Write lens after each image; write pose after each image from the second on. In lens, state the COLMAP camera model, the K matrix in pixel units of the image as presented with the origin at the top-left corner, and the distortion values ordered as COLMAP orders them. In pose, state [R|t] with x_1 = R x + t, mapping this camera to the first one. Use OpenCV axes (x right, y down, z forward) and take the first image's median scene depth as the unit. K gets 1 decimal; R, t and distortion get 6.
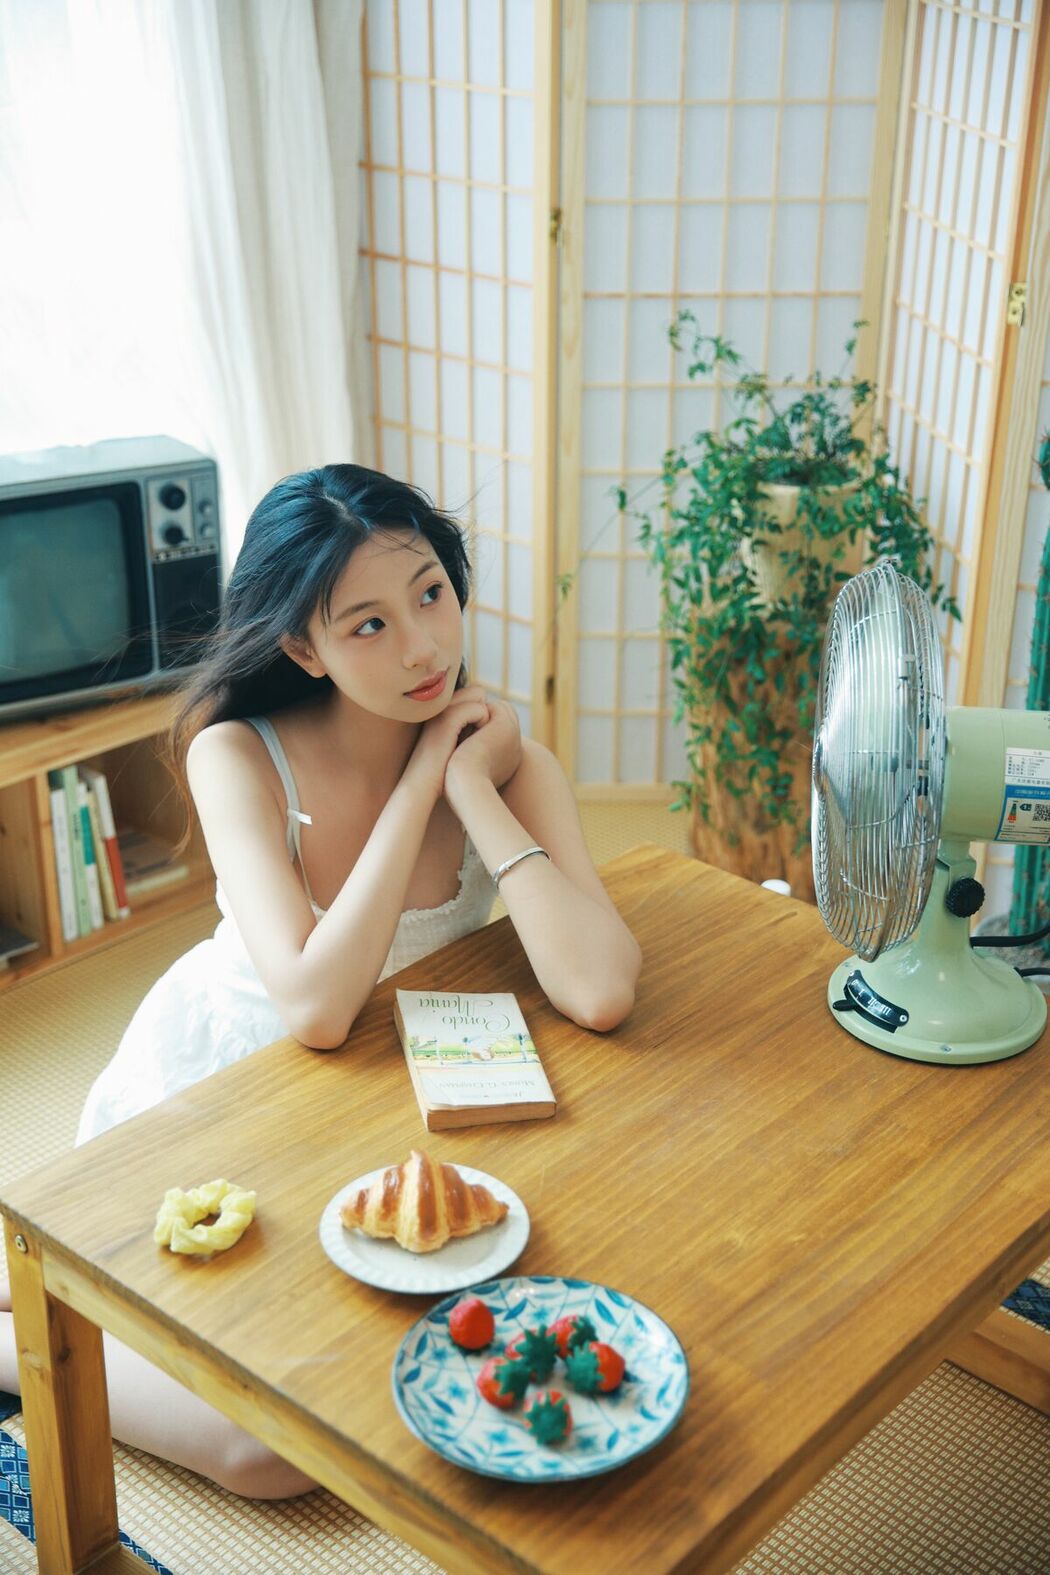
lens RADIAL K [[2048.3, 0, 534.0], [0, 2048.3, 772.9], [0, 0, 1]] dist [0.077721, 0.000000]
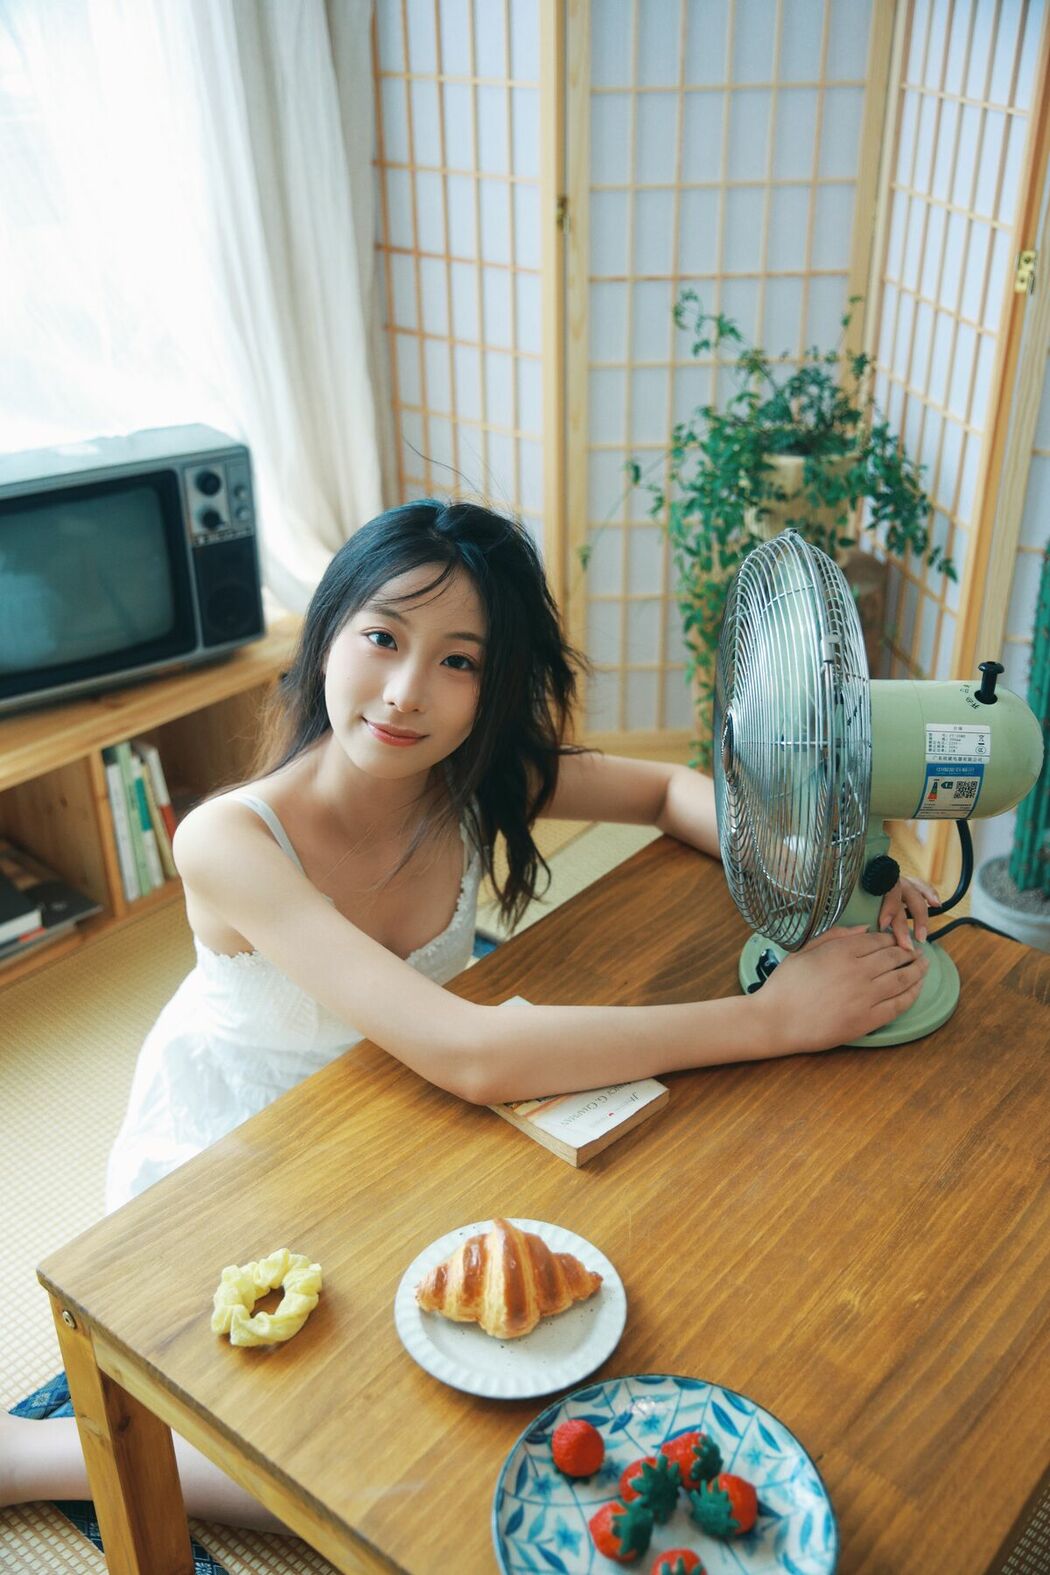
lens RADIAL K [[1540.3, 0, 524.8], [0, 1540.3, 794.9], [0, 0, 1]] dist [0.010018, 0.000000]
pose [[0.999507, -0.029056, 0.011907, -0.028244], [0.028041, 0.996559, 0.078002, -0.032222], [-0.014133, -0.077629, 0.996882, 0.199932]]
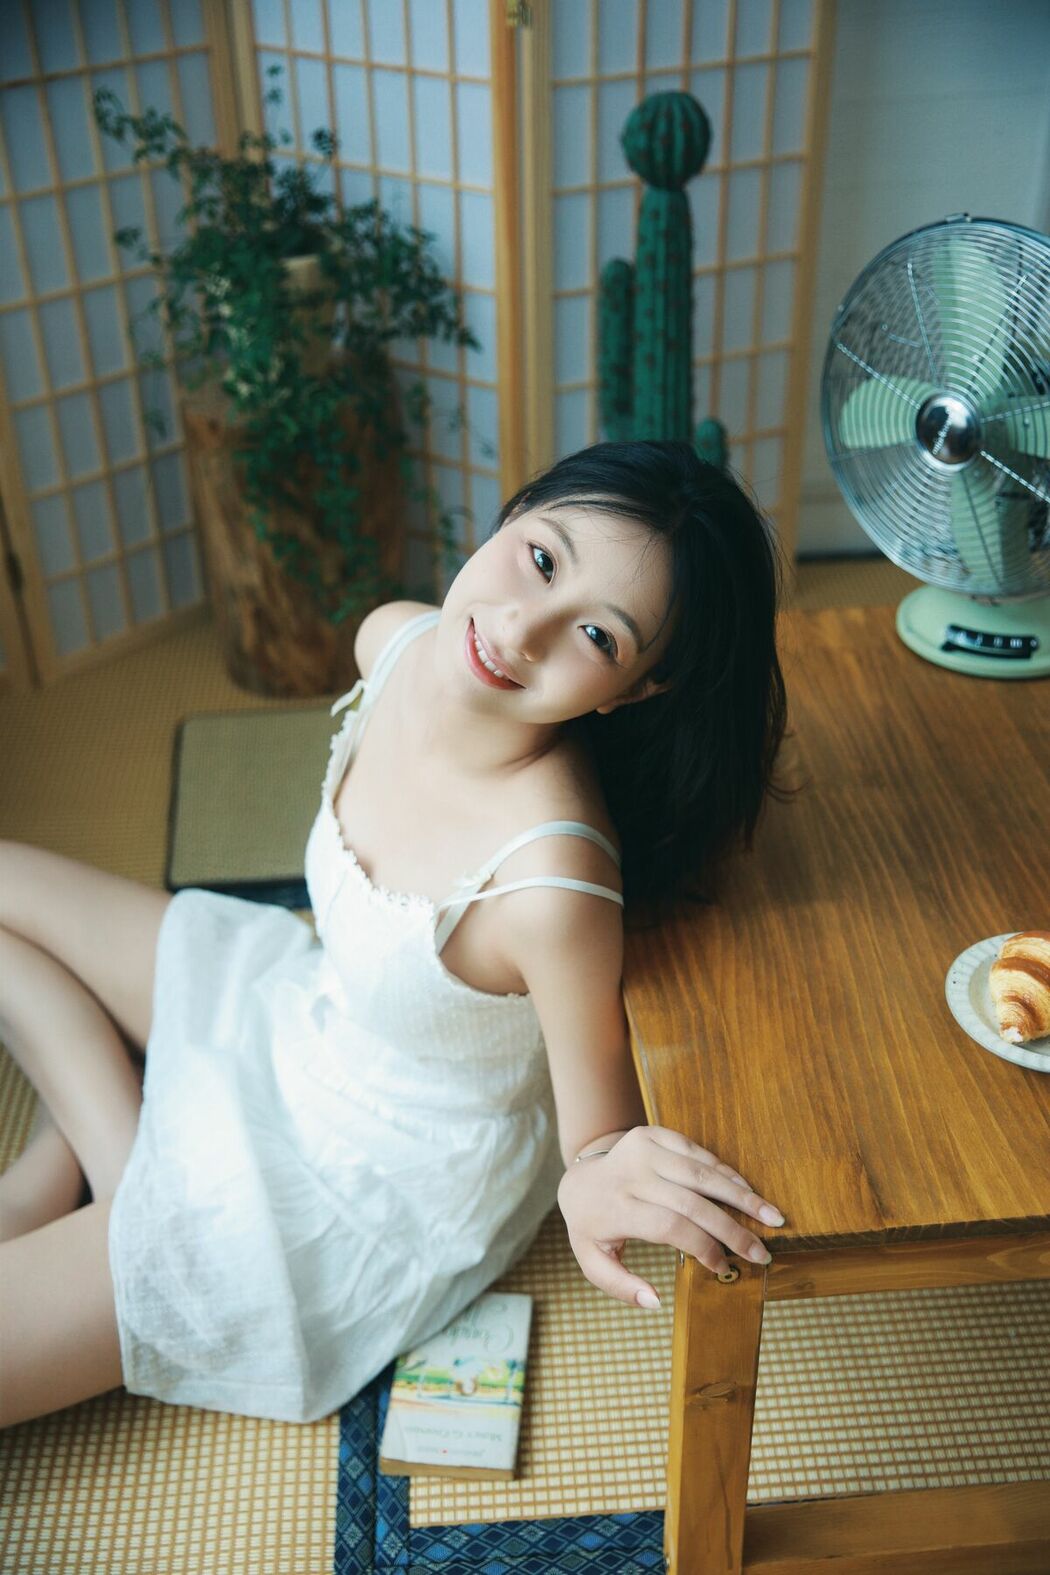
lens RADIAL K [[1694.6, 0, 570.6], [0, 1694.6, 823.9], [0, 0, 1]] dist [0.012215, 0.000000]
pose [[0.680536, -0.424607, 0.597143, -0.371325], [0.317385, 0.905374, 0.282070, -0.083974], [-0.660407, -0.002435, 0.750904, 0.329281]]
